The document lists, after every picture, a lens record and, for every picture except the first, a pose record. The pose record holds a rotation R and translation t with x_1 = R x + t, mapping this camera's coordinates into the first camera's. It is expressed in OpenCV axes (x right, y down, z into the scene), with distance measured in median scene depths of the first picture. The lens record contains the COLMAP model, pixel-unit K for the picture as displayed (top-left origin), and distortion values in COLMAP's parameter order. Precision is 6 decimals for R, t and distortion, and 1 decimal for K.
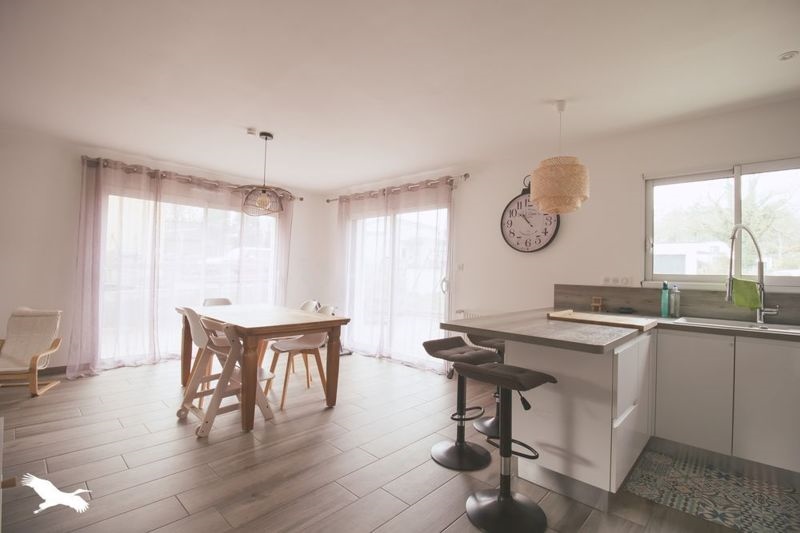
lens RADIAL K [[365.9, 0, 398.0], [0, 365.9, 259.8], [0, 0, 1]] dist [-0.016473, -0.005561]
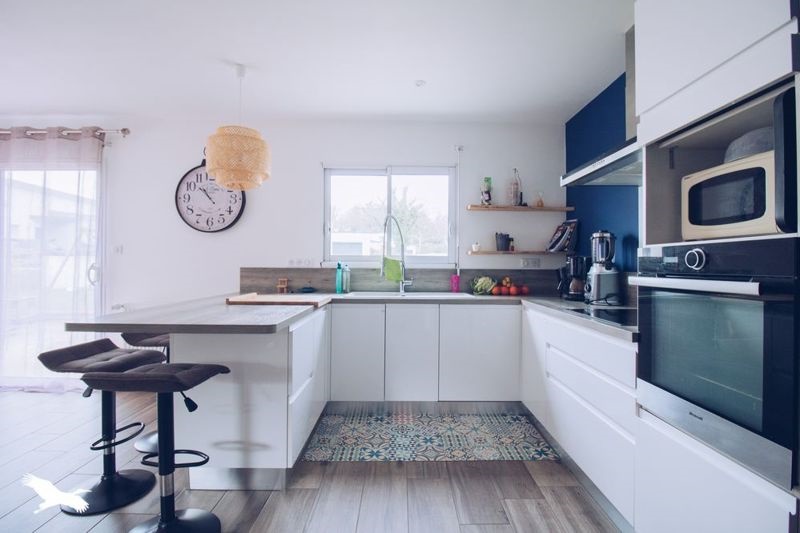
lens RADIAL K [[365.9, 0, 400.5], [0, 365.9, 265.7], [0, 0, 1]] dist [-0.016473, -0.005561]
pose [[0.730658, -0.022853, 0.682362, 0.115122], [-0.003201, 0.999314, 0.036895, 0.032943], [-0.682737, -0.029141, 0.730083, 0.048534]]
